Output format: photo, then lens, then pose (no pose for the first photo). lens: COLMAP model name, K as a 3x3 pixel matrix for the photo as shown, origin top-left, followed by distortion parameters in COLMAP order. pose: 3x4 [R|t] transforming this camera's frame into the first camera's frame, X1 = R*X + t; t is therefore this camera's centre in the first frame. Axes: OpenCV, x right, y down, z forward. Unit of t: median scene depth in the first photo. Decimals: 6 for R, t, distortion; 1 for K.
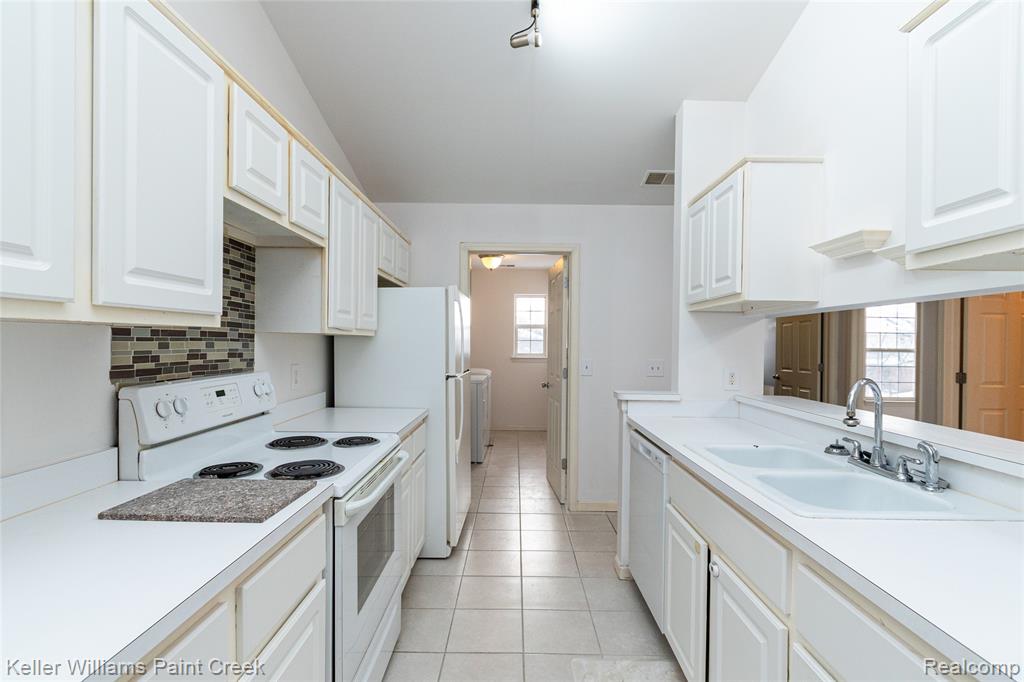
lens RADIAL K [[484.1, 0, 526.6], [0, 484.1, 344.4], [0, 0, 1]] dist [0.003516, -0.002271]
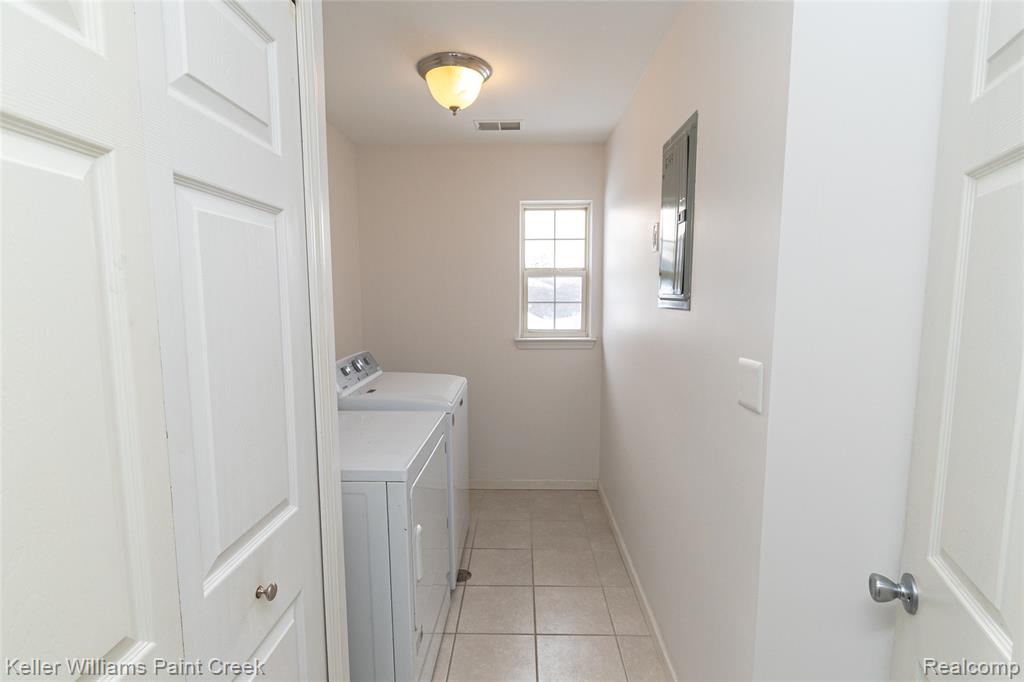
lens RADIAL K [[484.1, 0, 519.8], [0, 484.1, 343.7], [0, 0, 1]] dist [0.003516, -0.002271]
pose [[0.999732, -0.005344, -0.022540, -0.034985], [0.007805, 0.993839, 0.110561, -0.045696], [0.021810, -0.110708, 0.993614, 1.182694]]
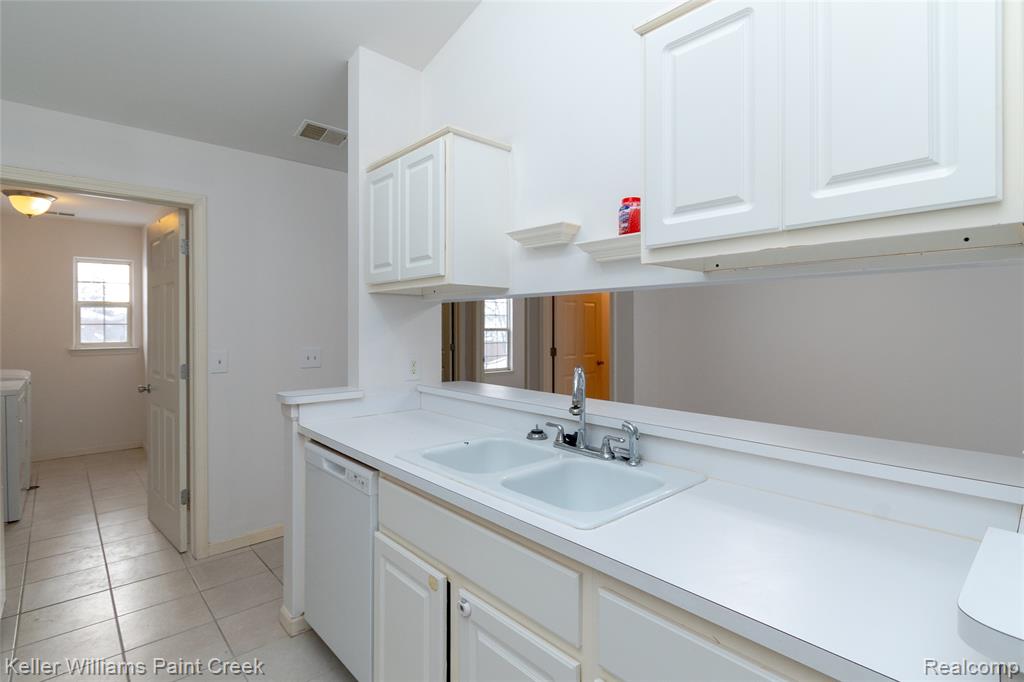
lens RADIAL K [[484.1, 0, 498.9], [0, 484.1, 326.2], [0, 0, 1]] dist [0.003516, -0.002271]
pose [[0.749406, -0.012103, 0.662000, -0.065065], [0.008764, 0.999927, 0.008359, -0.014141], [-0.662052, -0.000462, 0.749457, 0.199763]]
